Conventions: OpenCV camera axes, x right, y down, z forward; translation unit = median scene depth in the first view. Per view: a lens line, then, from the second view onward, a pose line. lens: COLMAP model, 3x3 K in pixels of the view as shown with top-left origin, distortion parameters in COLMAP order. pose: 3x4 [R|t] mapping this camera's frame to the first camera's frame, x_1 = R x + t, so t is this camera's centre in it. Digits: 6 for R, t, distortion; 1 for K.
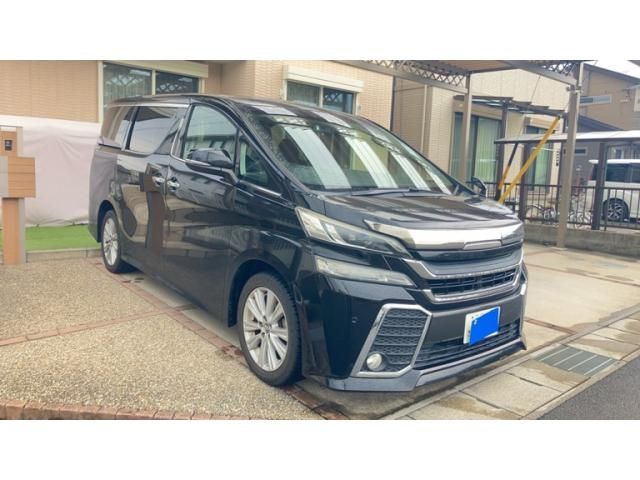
lens RADIAL K [[514.8, 0, 320.0], [0, 514.8, 240.0], [0, 0, 1]] dist [-0.000466, -0.003137]
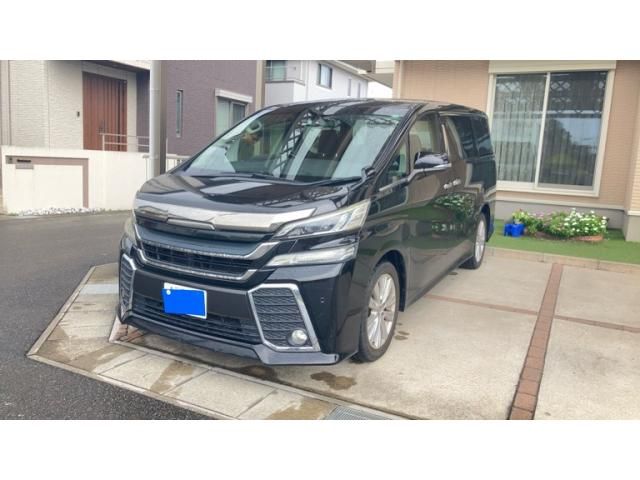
lens RADIAL K [[514.8, 0, 320.0], [0, 514.8, 240.0], [0, 0, 1]] dist [-0.000466, -0.003137]
pose [[0.366881, 0.122346, -0.922187, 1.310852], [-0.153631, 0.985671, 0.069648, -0.067263], [0.917494, 0.116124, 0.380420, 0.814103]]
